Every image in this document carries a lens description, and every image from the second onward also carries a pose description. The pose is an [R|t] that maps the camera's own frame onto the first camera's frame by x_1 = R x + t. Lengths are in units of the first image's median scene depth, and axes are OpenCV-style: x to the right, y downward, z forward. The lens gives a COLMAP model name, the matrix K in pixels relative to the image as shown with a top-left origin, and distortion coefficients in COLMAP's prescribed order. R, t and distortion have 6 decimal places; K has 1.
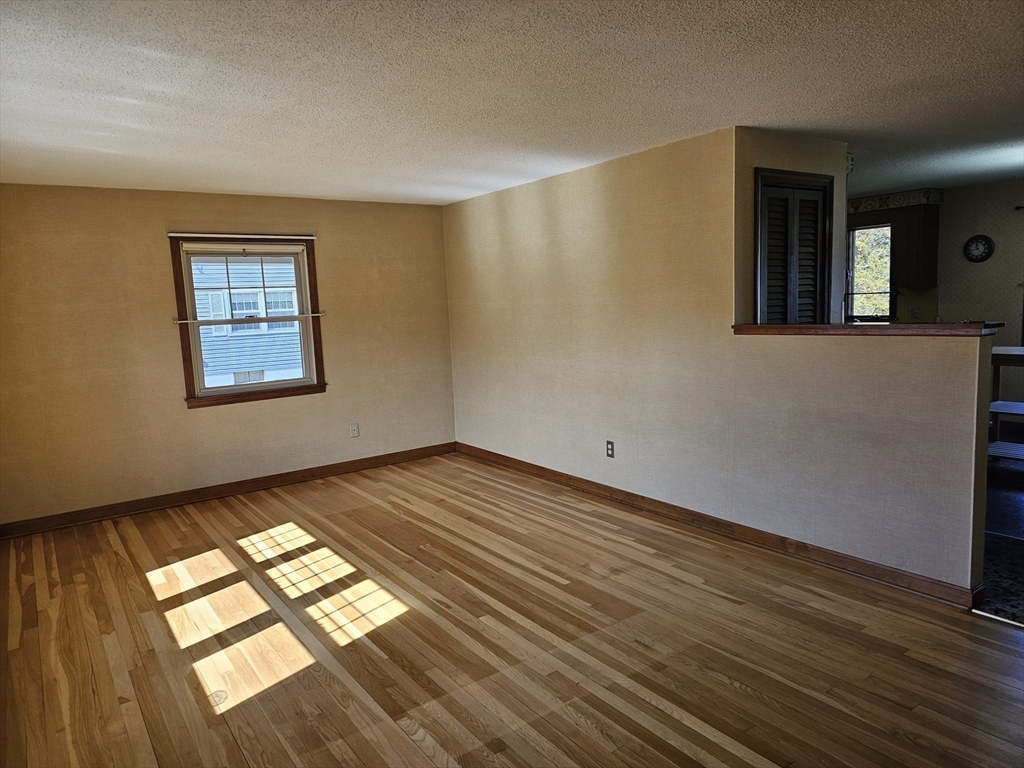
lens RADIAL K [[686.1, 0, 512.9], [0, 686.1, 390.9], [0, 0, 1]] dist [0.054389, -0.005349]
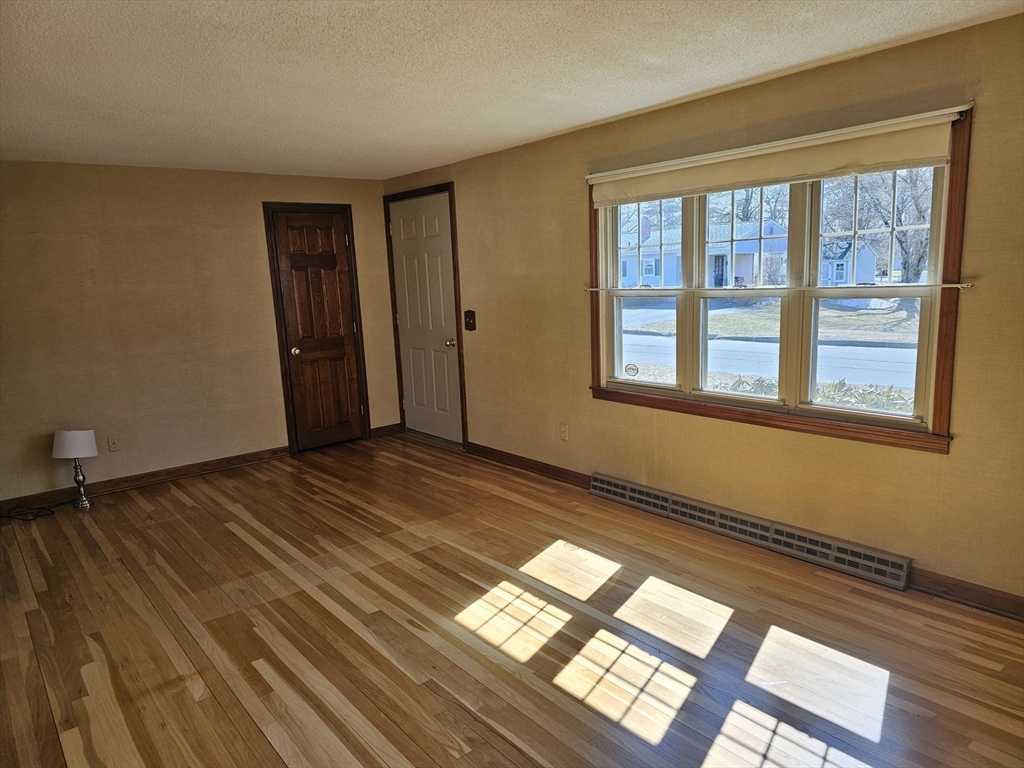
lens RADIAL K [[686.1, 0, 512.9], [0, 686.1, 390.9], [0, 0, 1]] dist [0.054389, -0.005349]
pose [[-0.993325, 0.102425, -0.053048, -0.217033], [0.081120, 0.947270, 0.309999, -0.253276], [0.082003, 0.303626, -0.949256, 1.840184]]
